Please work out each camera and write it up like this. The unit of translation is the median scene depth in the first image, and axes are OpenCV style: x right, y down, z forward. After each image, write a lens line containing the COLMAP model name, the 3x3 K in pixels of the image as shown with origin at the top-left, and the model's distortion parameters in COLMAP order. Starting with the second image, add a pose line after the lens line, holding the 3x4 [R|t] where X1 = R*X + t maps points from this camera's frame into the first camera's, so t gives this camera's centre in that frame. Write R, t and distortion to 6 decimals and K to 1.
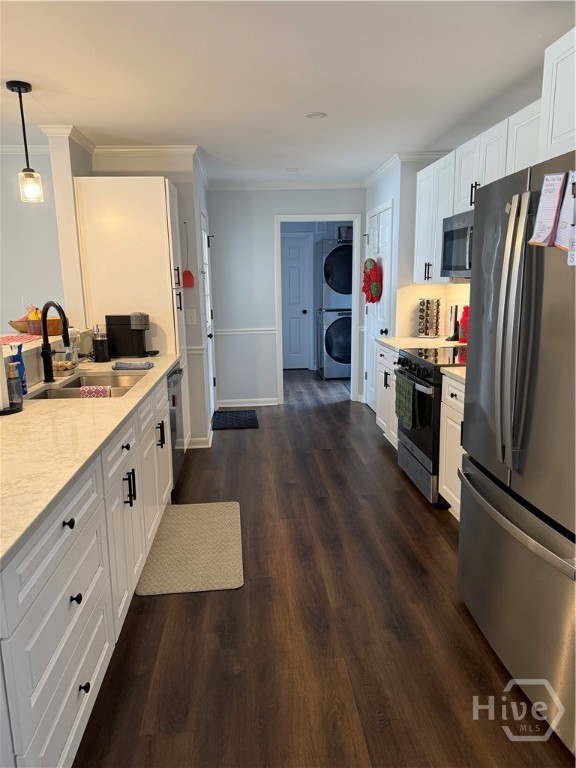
lens RADIAL K [[531.1, 0, 287.9], [0, 531.1, 387.9], [0, 0, 1]] dist [0.096826, -0.137103]
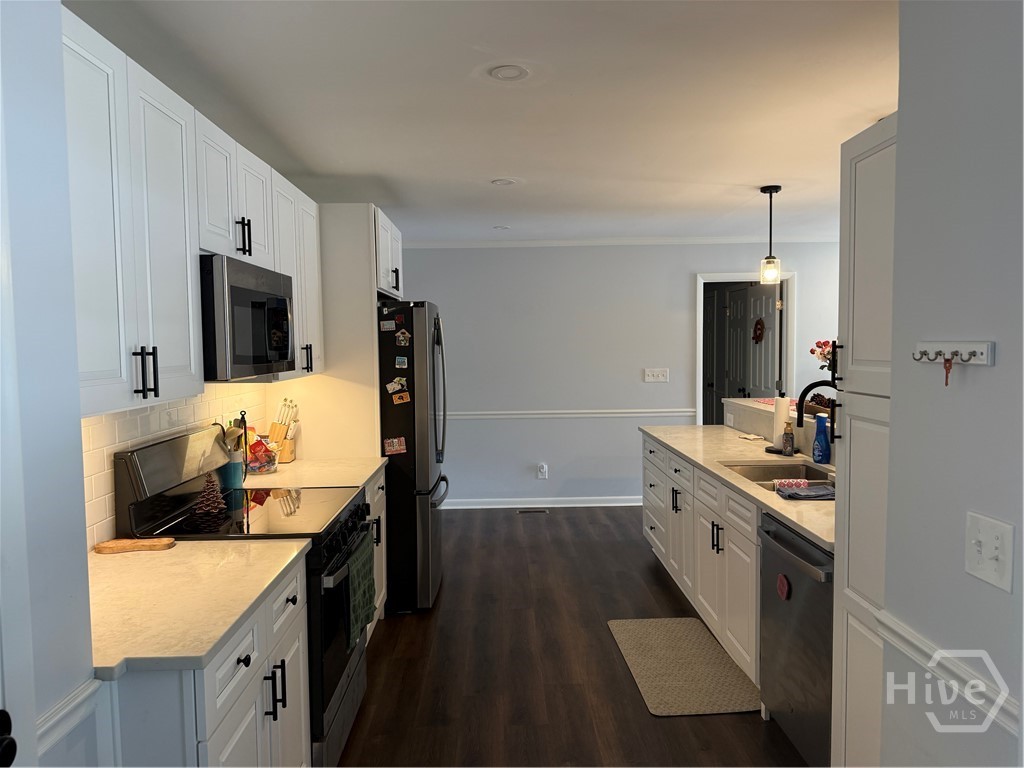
lens RADIAL K [[708.1, 0, 505.8], [0, 708.1, 384.4], [0, 0, 1]] dist [0.096826, -0.137103]
pose [[-0.996452, 0.050089, 0.067631, 0.002430], [0.065831, 0.964545, 0.255577, -0.417490], [-0.052432, 0.259123, -0.964420, 1.881717]]
